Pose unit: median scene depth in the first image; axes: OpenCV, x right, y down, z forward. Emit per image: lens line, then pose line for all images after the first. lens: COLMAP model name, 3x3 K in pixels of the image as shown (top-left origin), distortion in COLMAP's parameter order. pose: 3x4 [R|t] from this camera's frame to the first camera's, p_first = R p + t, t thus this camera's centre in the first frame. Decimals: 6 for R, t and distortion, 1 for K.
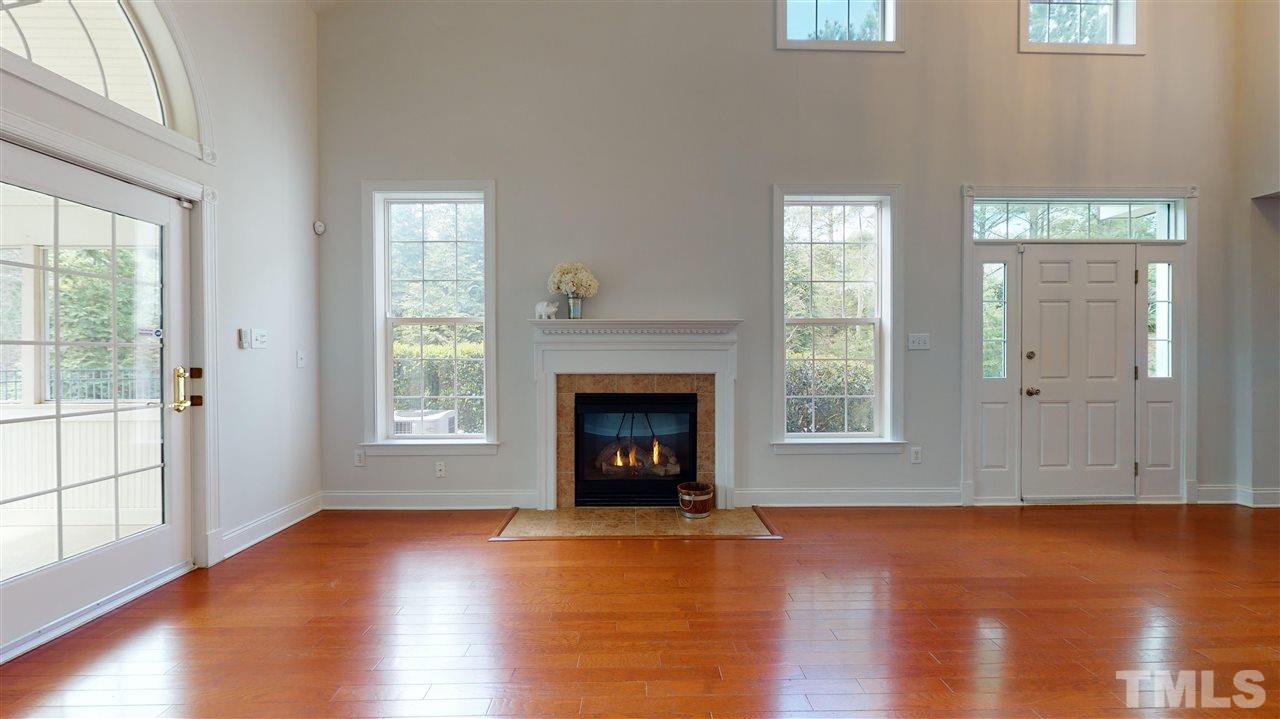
lens RADIAL K [[471.0, 0, 640.0], [0, 471.0, 358.4], [0, 0, 1]] dist [-0.001434, 0.000349]
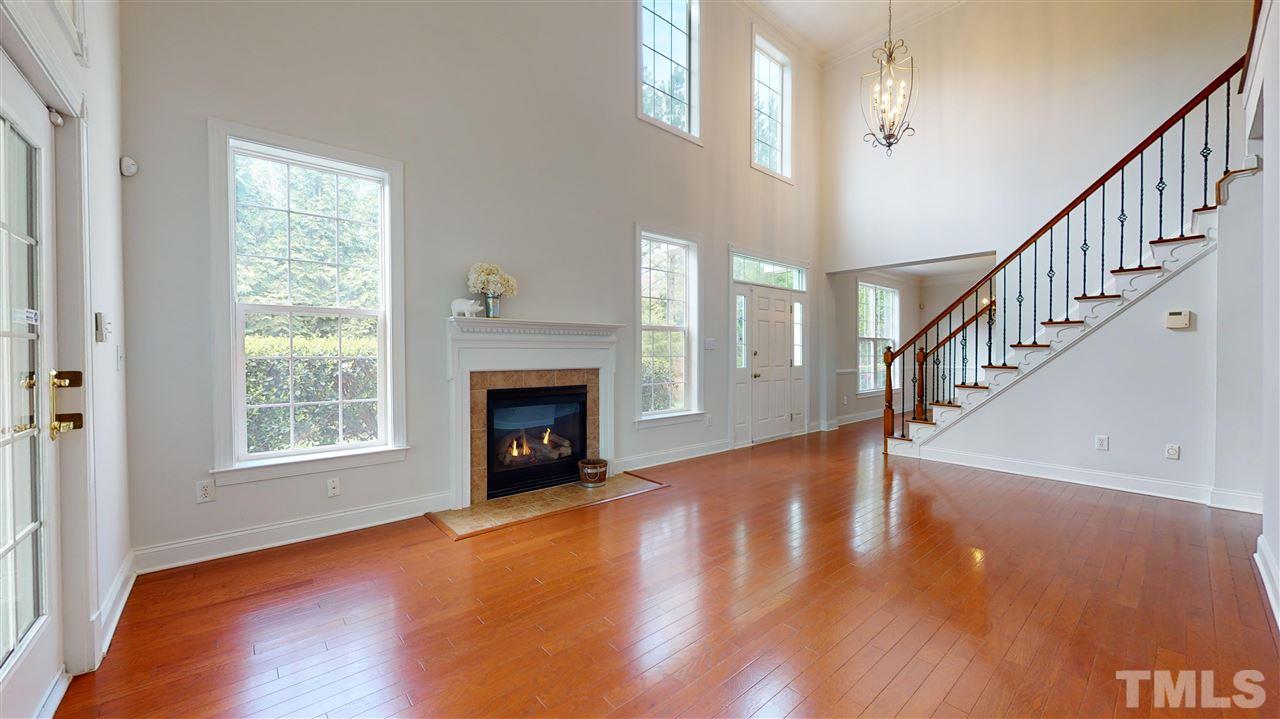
lens RADIAL K [[471.0, 0, 641.7], [0, 471.0, 358.2], [0, 0, 1]] dist [-0.001434, 0.000349]
pose [[0.768134, -0.005476, 0.640265, -0.536660], [0.003133, 0.999984, 0.004794, 0.001138], [-0.640281, -0.001677, 0.768139, -0.007469]]
